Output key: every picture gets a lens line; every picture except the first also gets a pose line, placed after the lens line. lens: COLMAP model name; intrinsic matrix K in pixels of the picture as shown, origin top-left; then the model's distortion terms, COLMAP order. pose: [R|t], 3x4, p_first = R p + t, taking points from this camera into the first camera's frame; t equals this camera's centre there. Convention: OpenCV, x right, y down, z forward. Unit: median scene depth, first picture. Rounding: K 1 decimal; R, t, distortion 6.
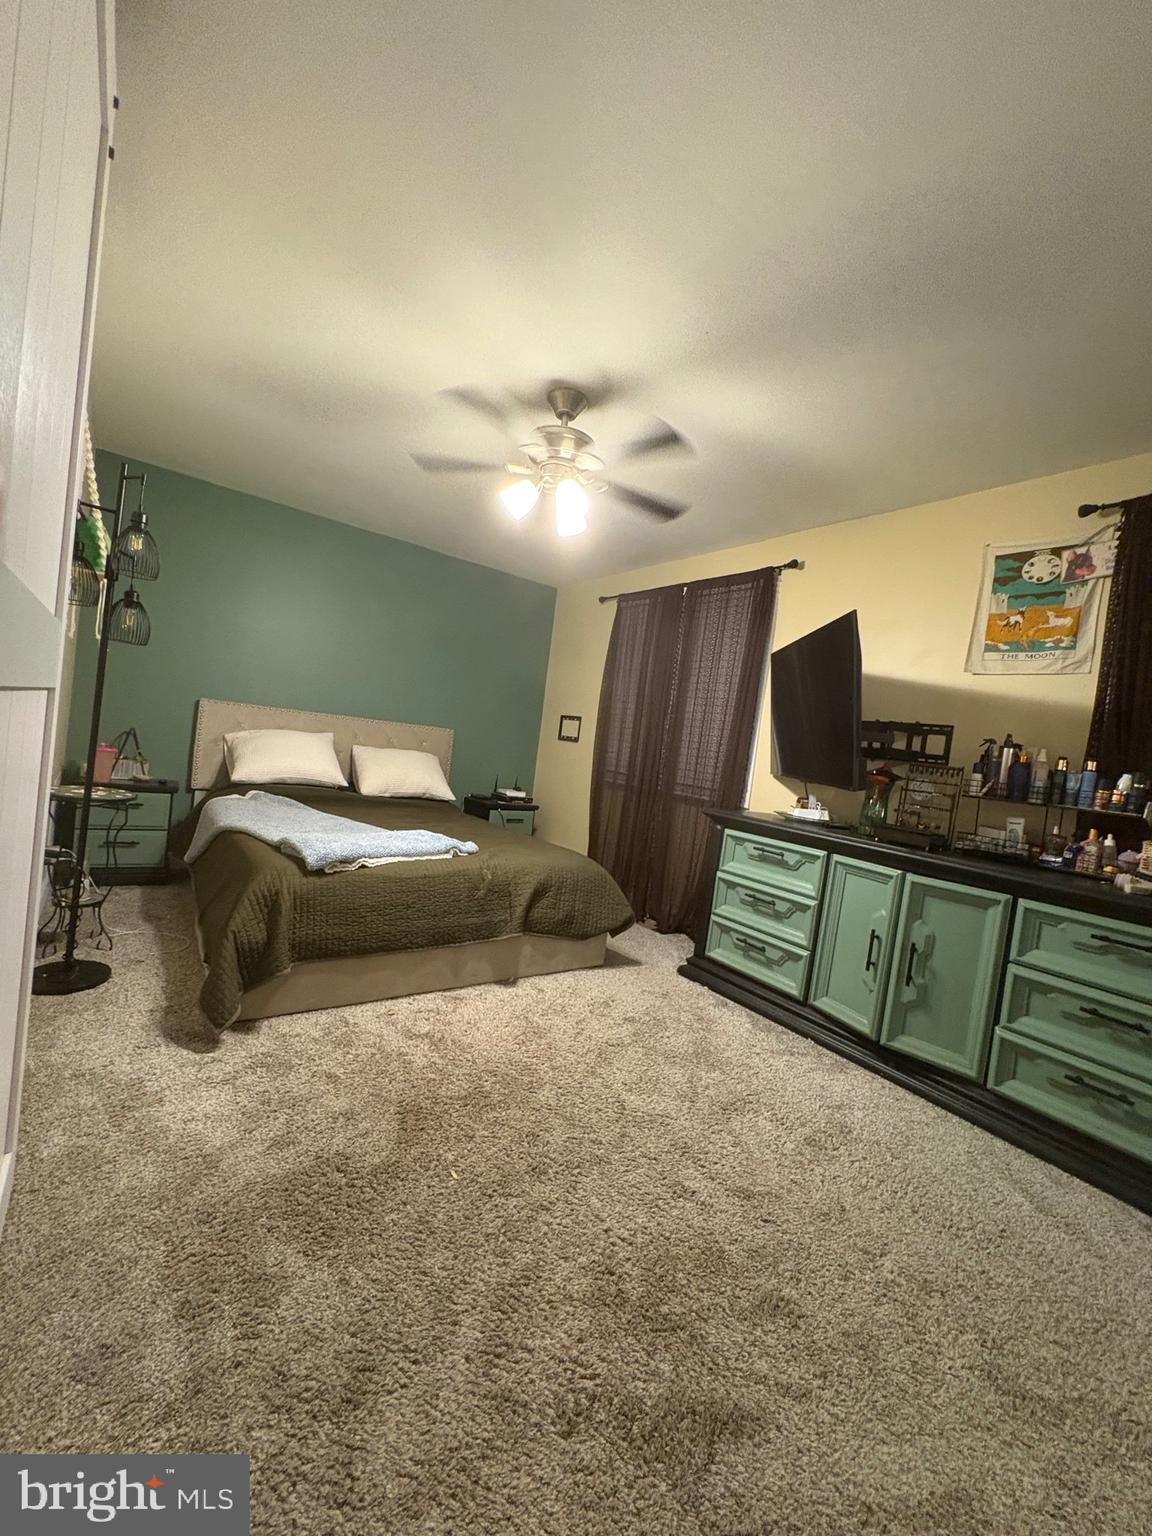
lens RADIAL K [[611.6, 0, 576.0], [0, 611.6, 768.0], [0, 0, 1]] dist [0.000814, -0.000046]
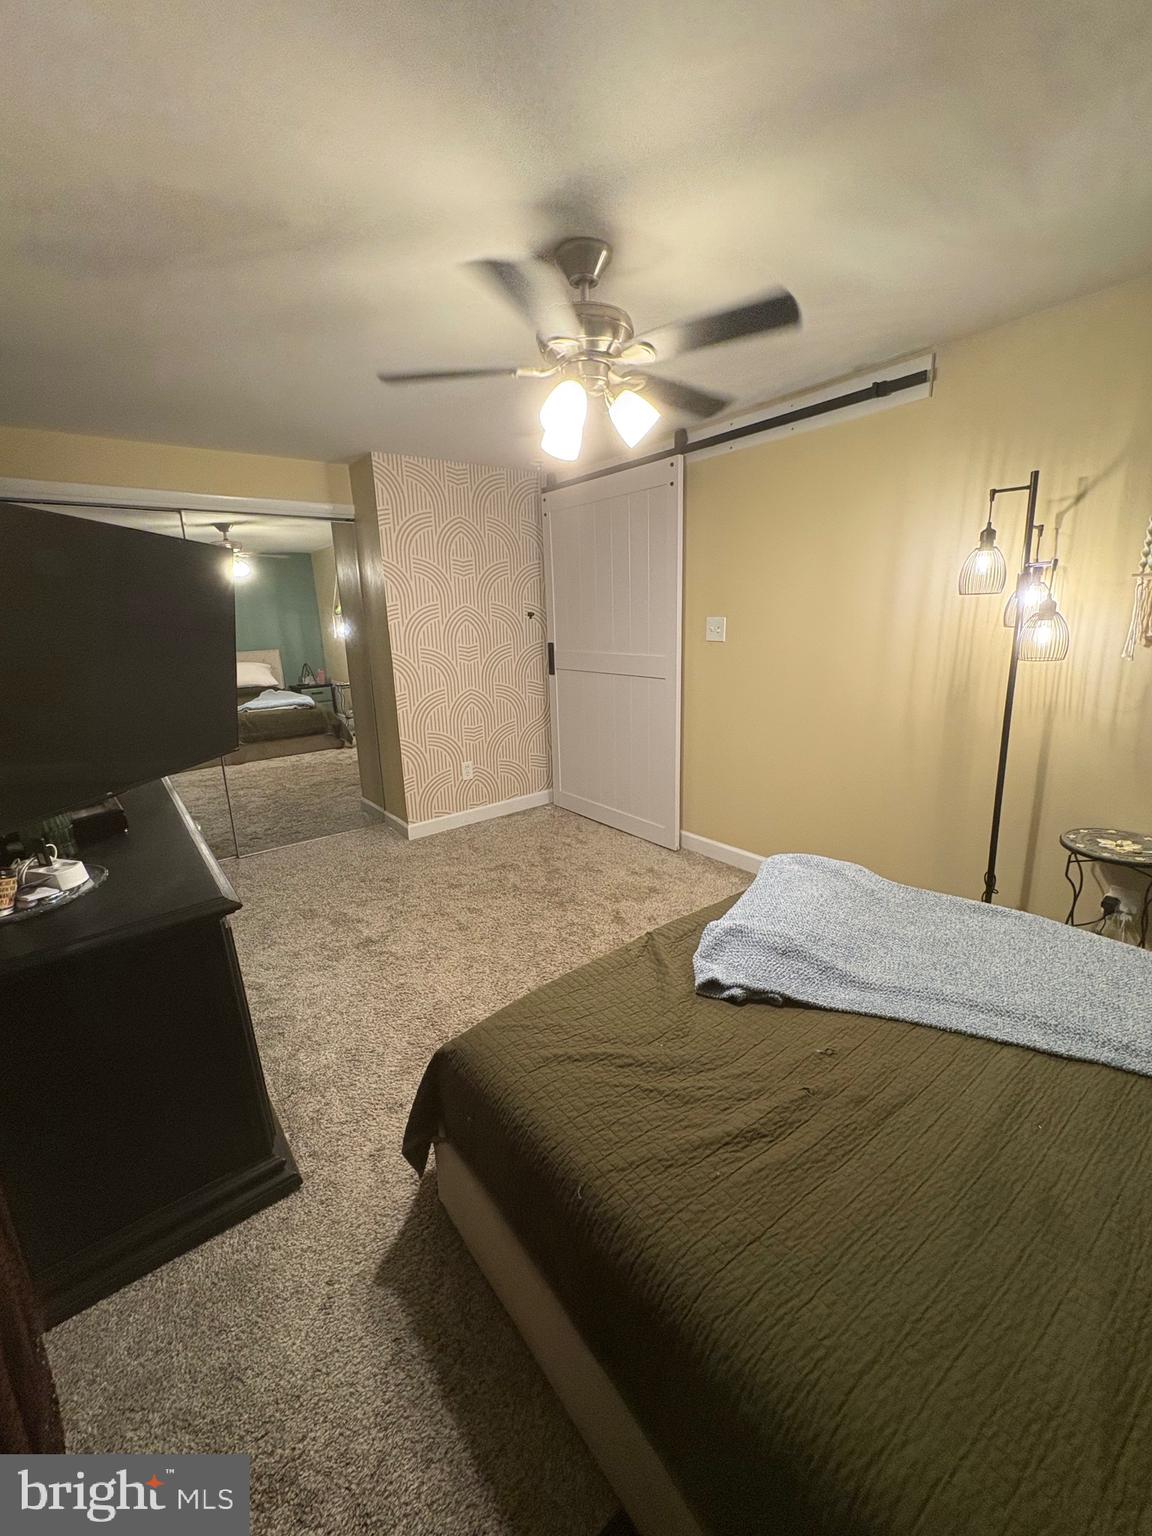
lens RADIAL K [[611.6, 0, 576.0], [0, 611.6, 768.0], [0, 0, 1]] dist [0.000814, -0.000046]
pose [[-0.995854, -0.079134, -0.044873, -0.022754], [-0.088602, 0.955552, 0.281196, -0.239938], [0.020626, 0.284005, -0.958601, 1.876327]]
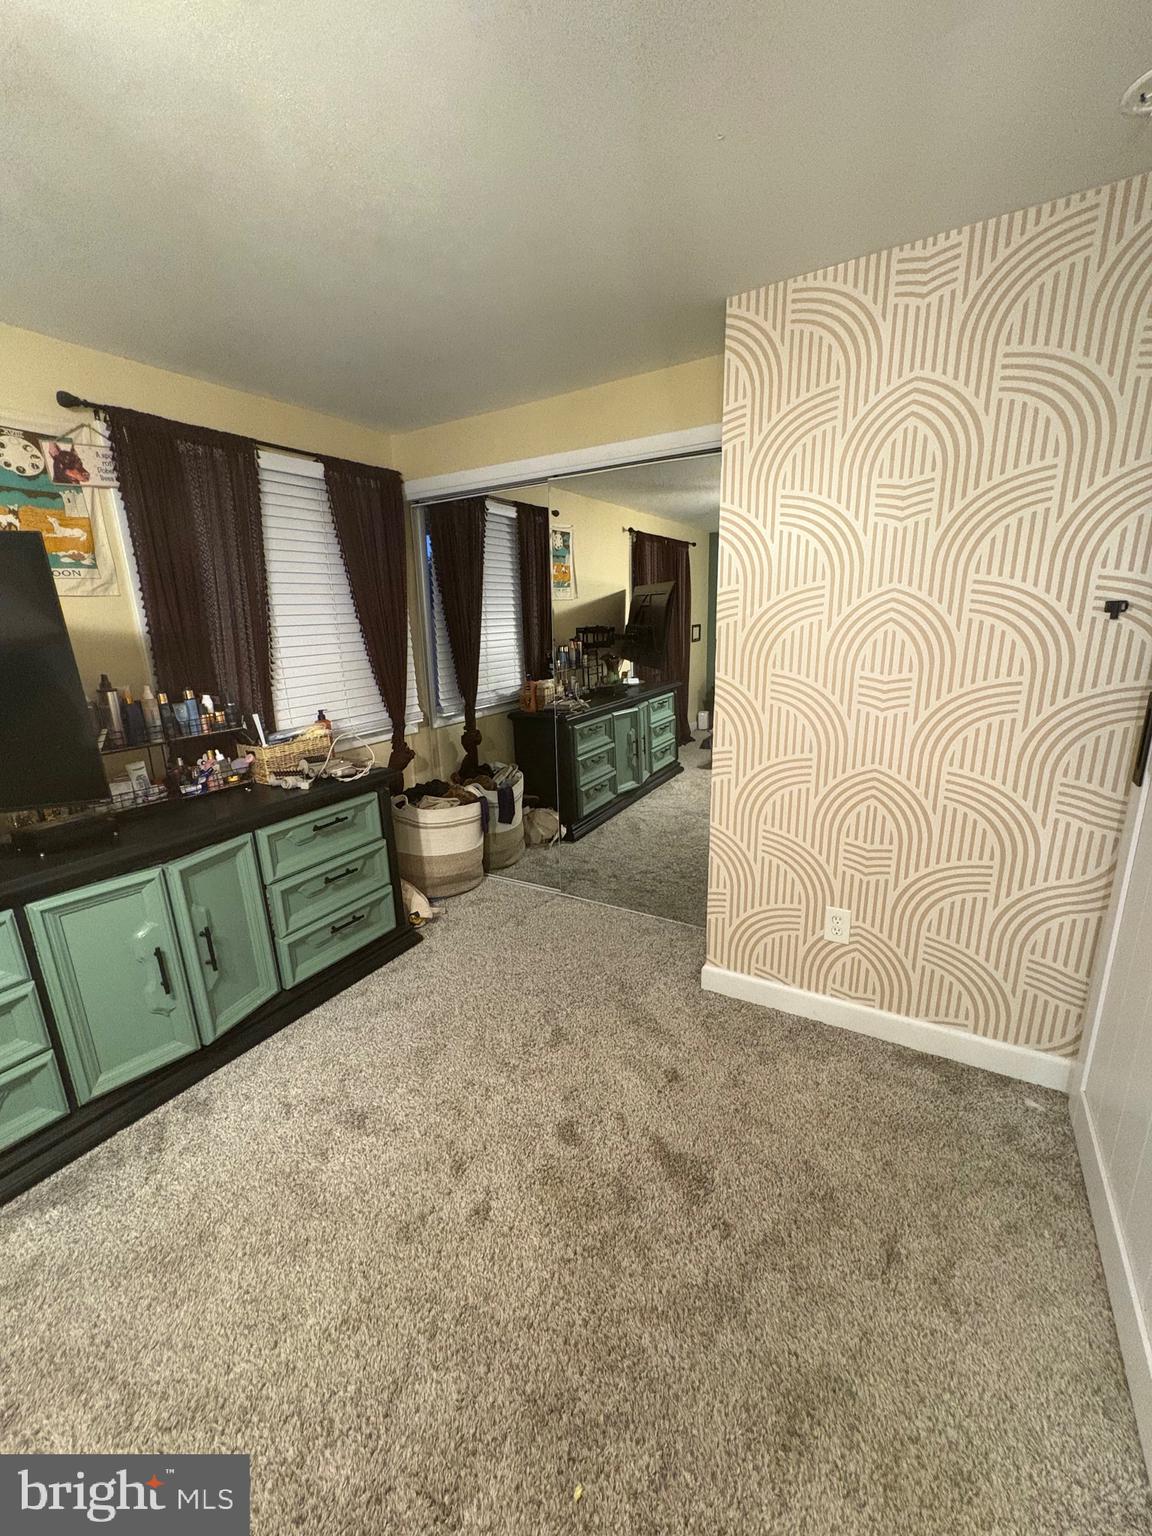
lens RADIAL K [[611.6, 0, 576.0], [0, 611.6, 768.0], [0, 0, 1]] dist [0.000814, -0.000046]
pose [[-0.384905, -0.327277, 0.862982, -0.345214], [0.018310, 0.932128, 0.361666, -0.238927], [-0.922775, 0.155008, -0.352788, 0.728362]]
